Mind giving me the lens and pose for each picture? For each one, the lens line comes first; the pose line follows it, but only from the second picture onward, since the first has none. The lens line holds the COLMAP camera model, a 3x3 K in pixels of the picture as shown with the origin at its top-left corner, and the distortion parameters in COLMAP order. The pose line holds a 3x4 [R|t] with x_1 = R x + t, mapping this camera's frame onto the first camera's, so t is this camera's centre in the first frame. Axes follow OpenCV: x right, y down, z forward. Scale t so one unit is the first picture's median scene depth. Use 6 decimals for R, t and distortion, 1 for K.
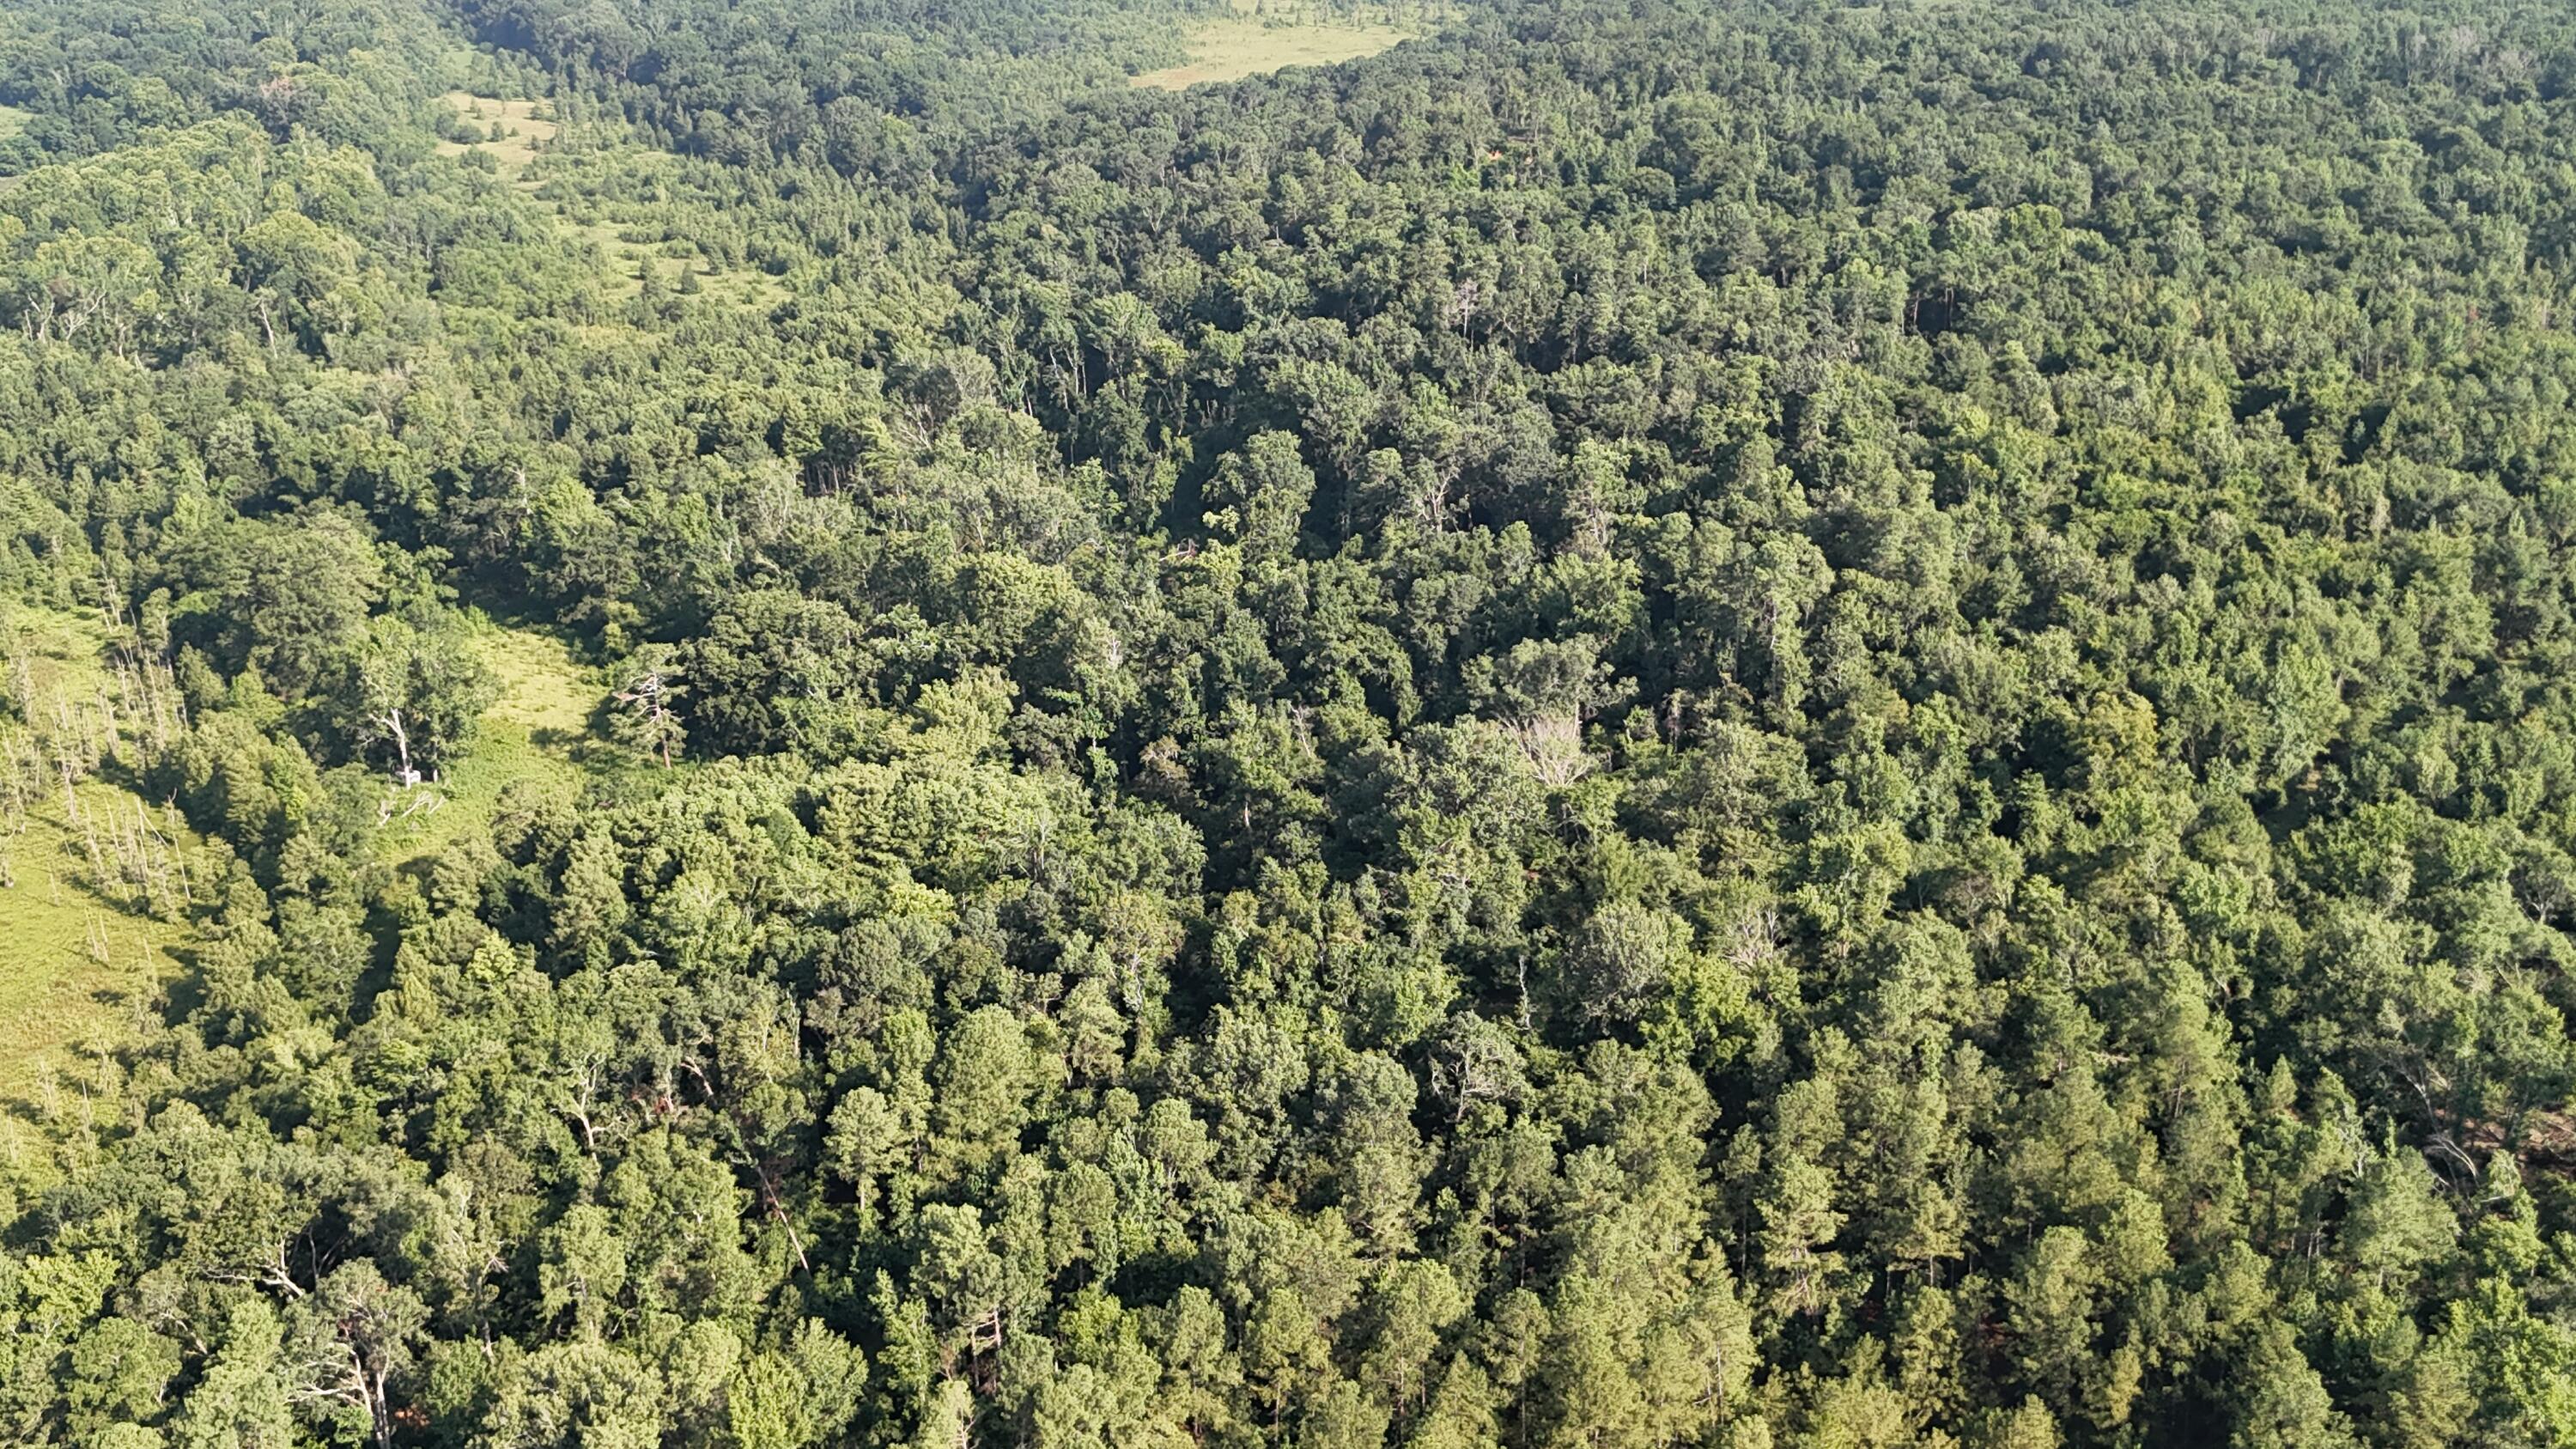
lens RADIAL K [[2606.1, 0, 1288.0], [0, 2606.1, 724.5], [0, 0, 1]] dist [0.156150, -0.447898]
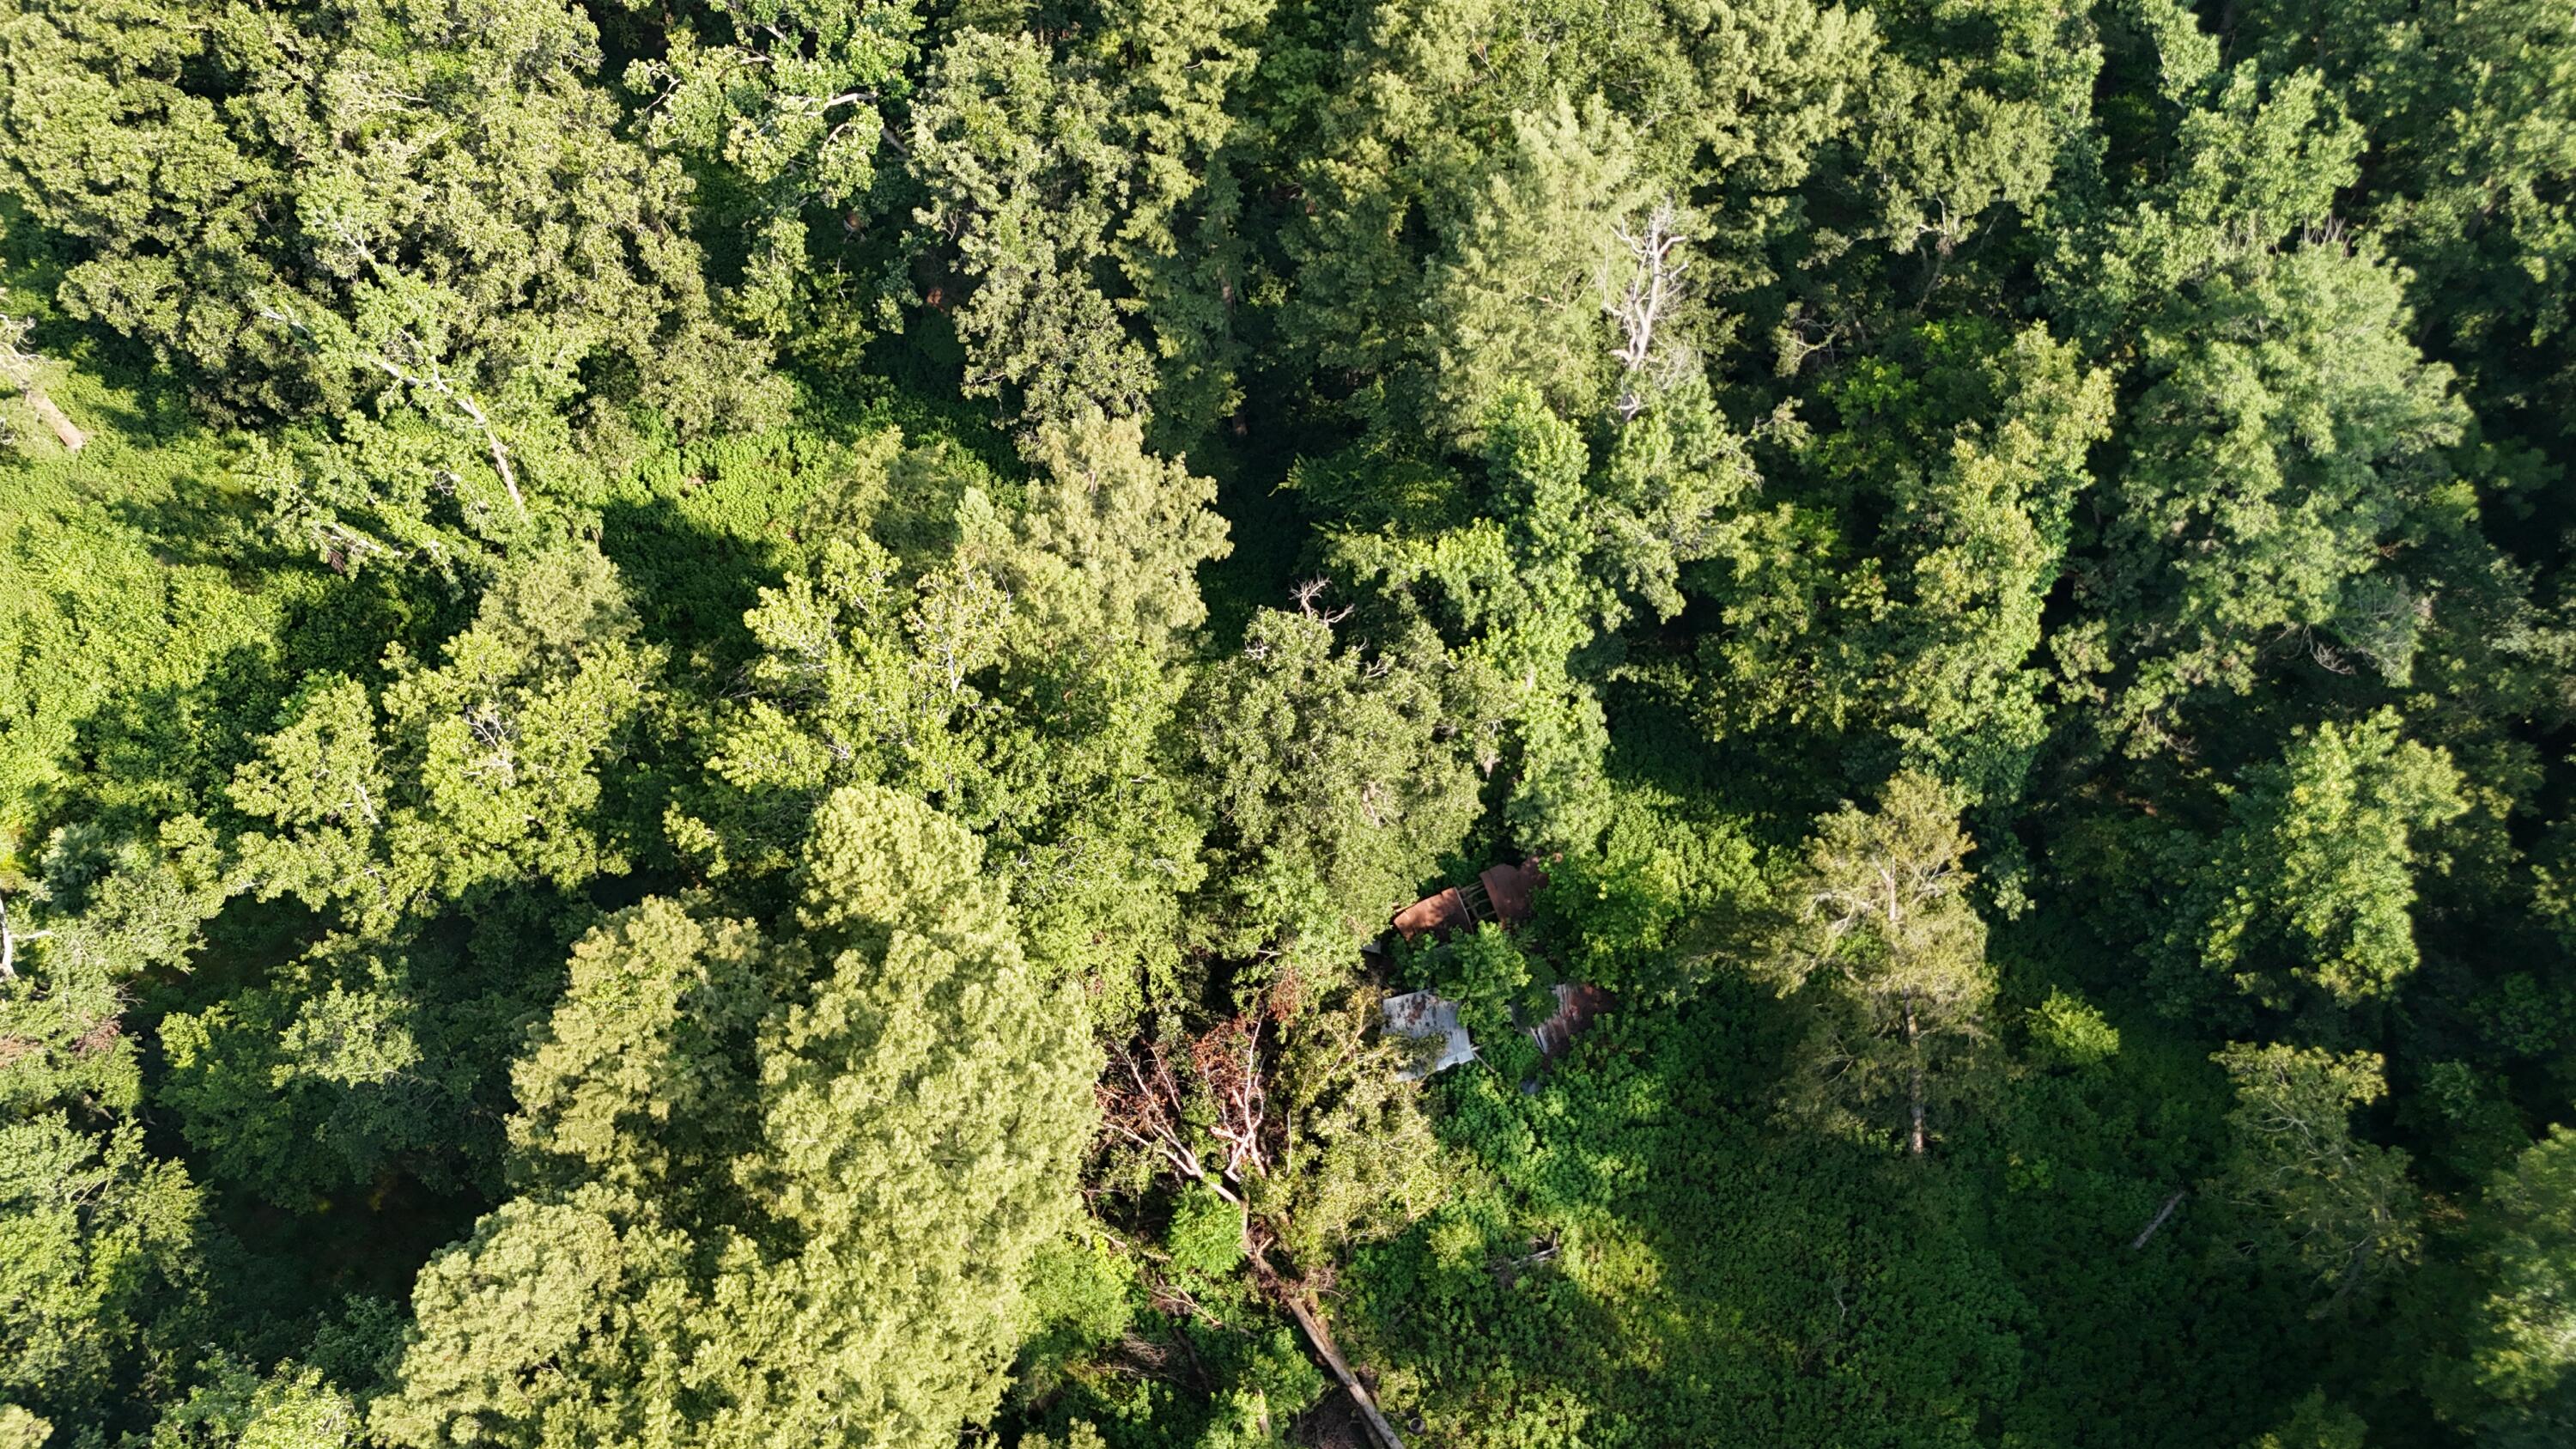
lens RADIAL K [[1902.2, 0, 1287.4], [0, 1902.2, 732.9], [0, 0, 1]] dist [0.066246, -0.057030]
pose [[0.999271, 0.026625, -0.027346, -0.107022], [-0.007274, 0.836221, 0.548344, -0.098951], [0.037467, -0.547745, 0.835806, 0.980677]]
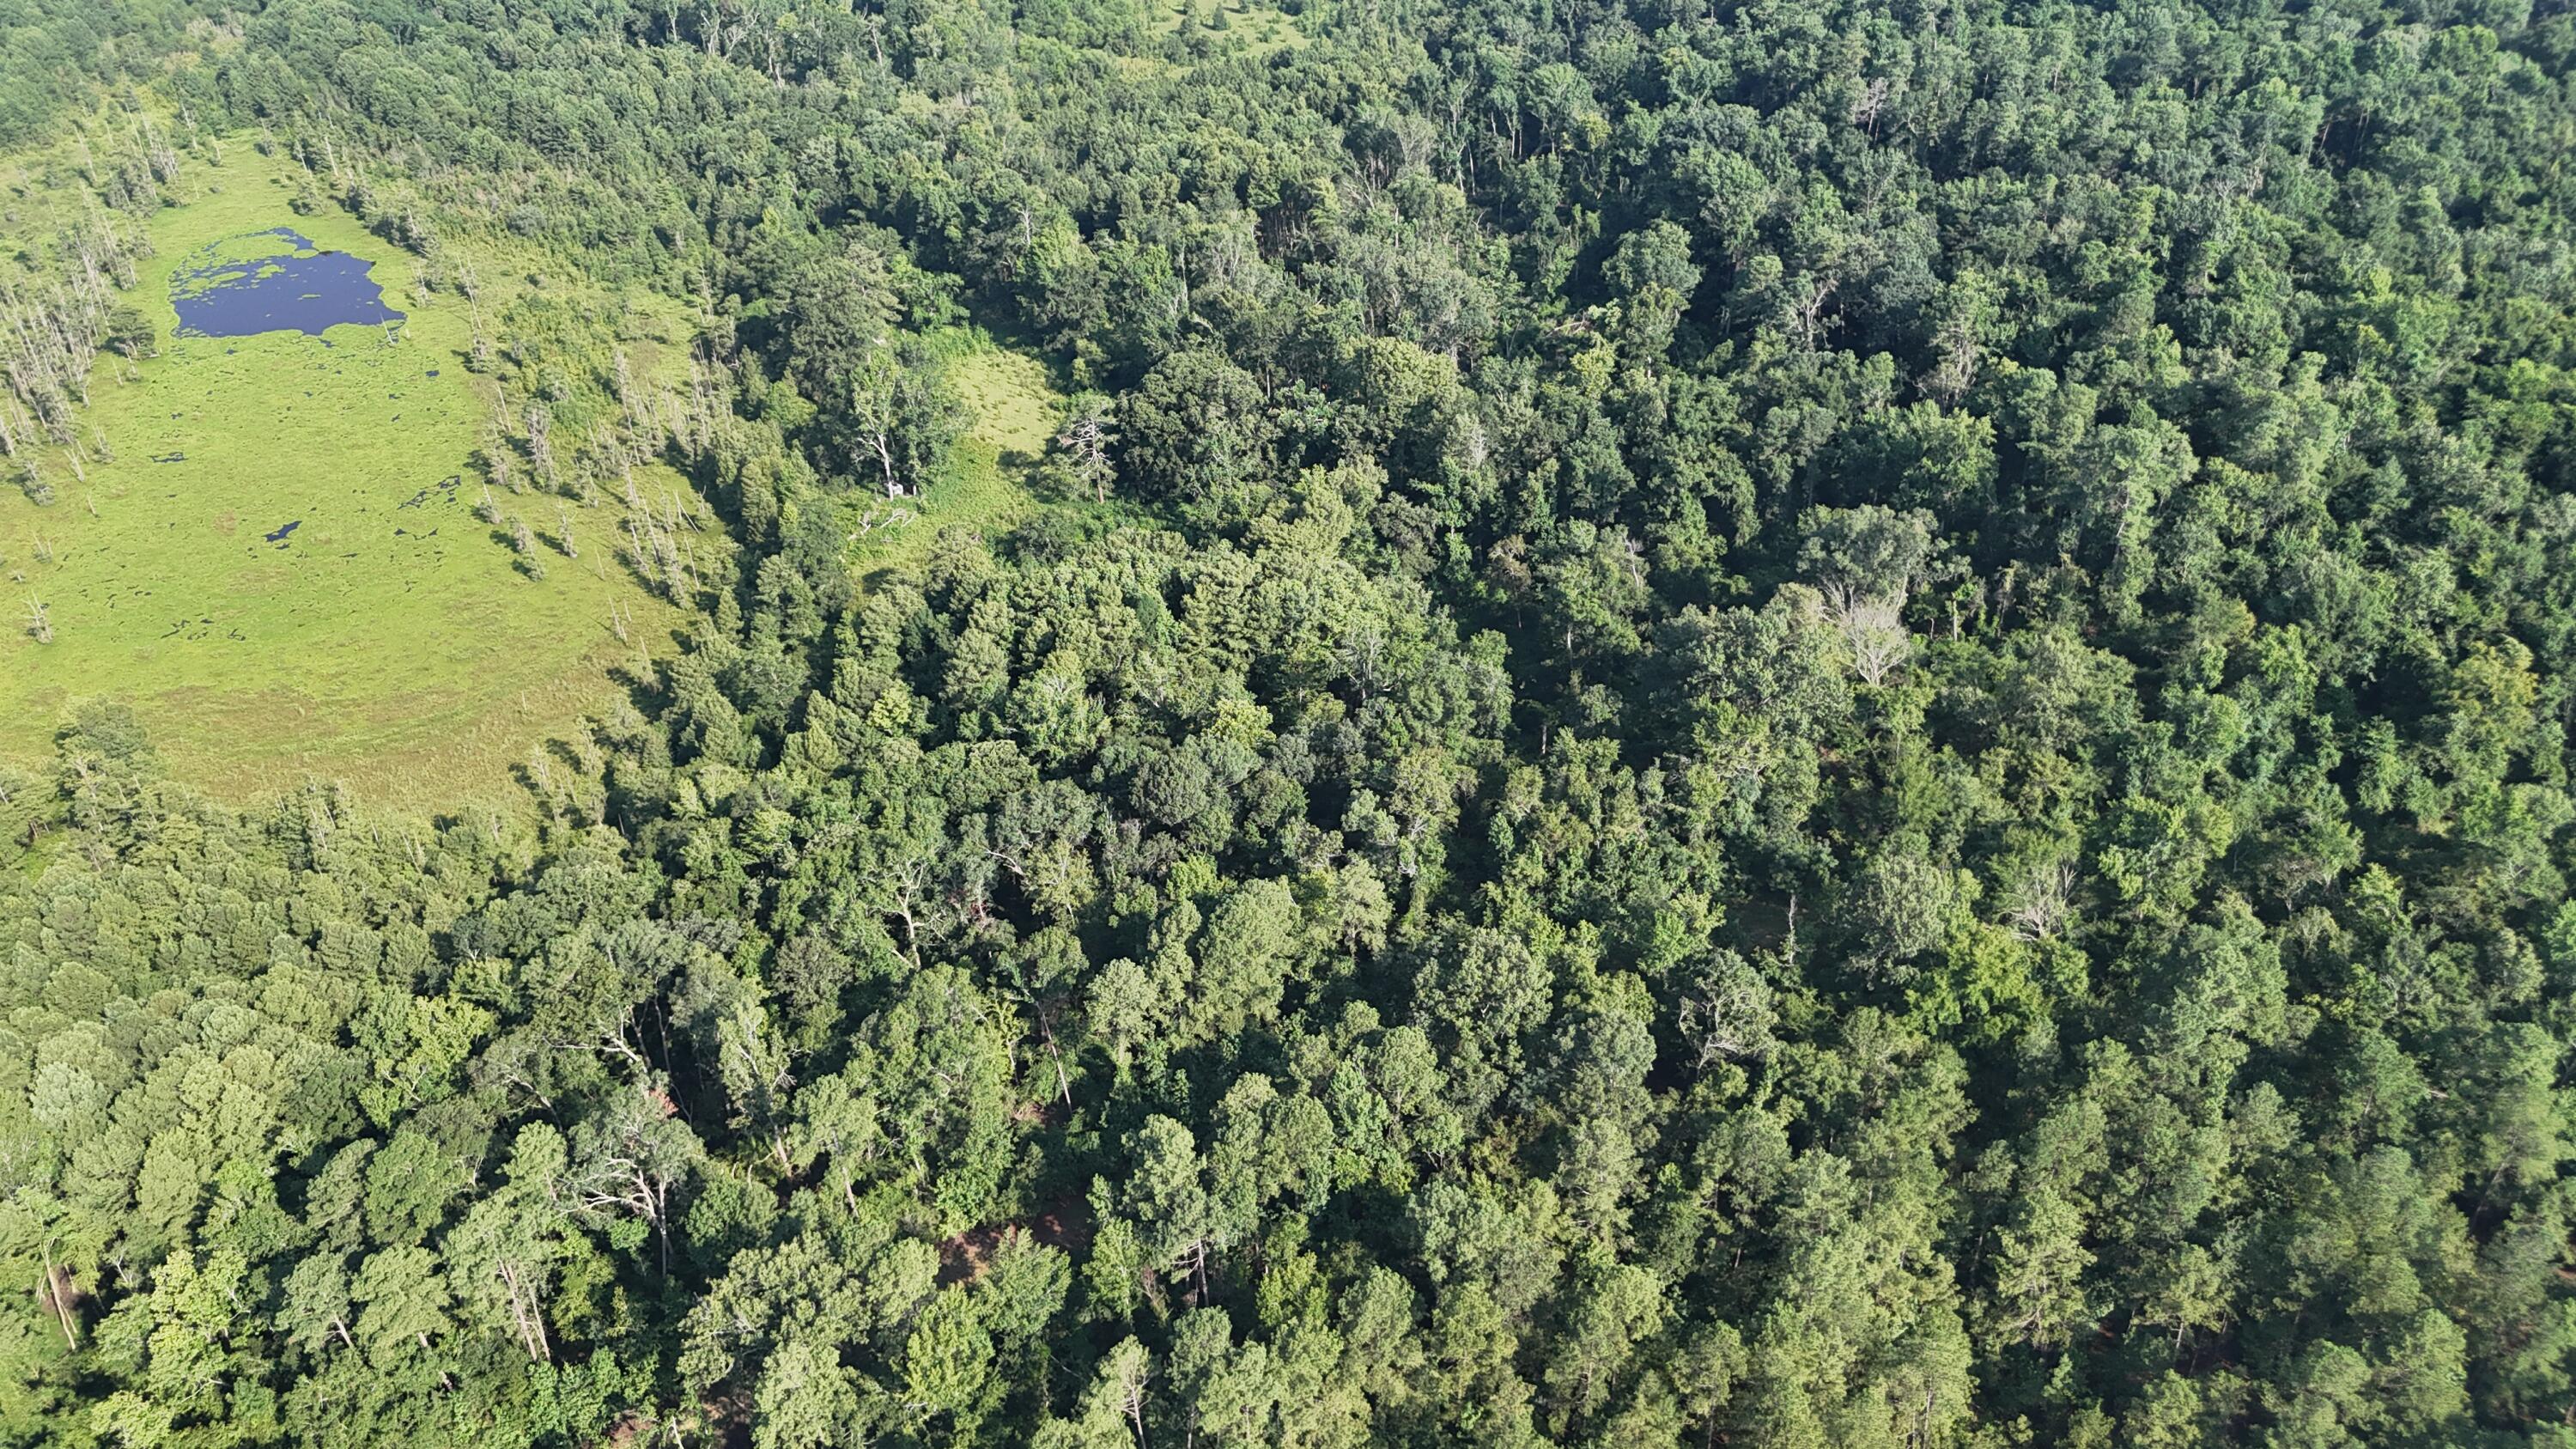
lens RADIAL K [[1915.8, 0, 1285.6], [0, 1915.8, 716.3], [0, 0, 1]] dist [0.081984, -0.085217]
pose [[0.973263, 0.123377, -0.193746, 0.028164], [-0.083076, 0.975470, 0.203853, -0.088031], [0.214145, -0.182306, 0.959639, 0.214619]]
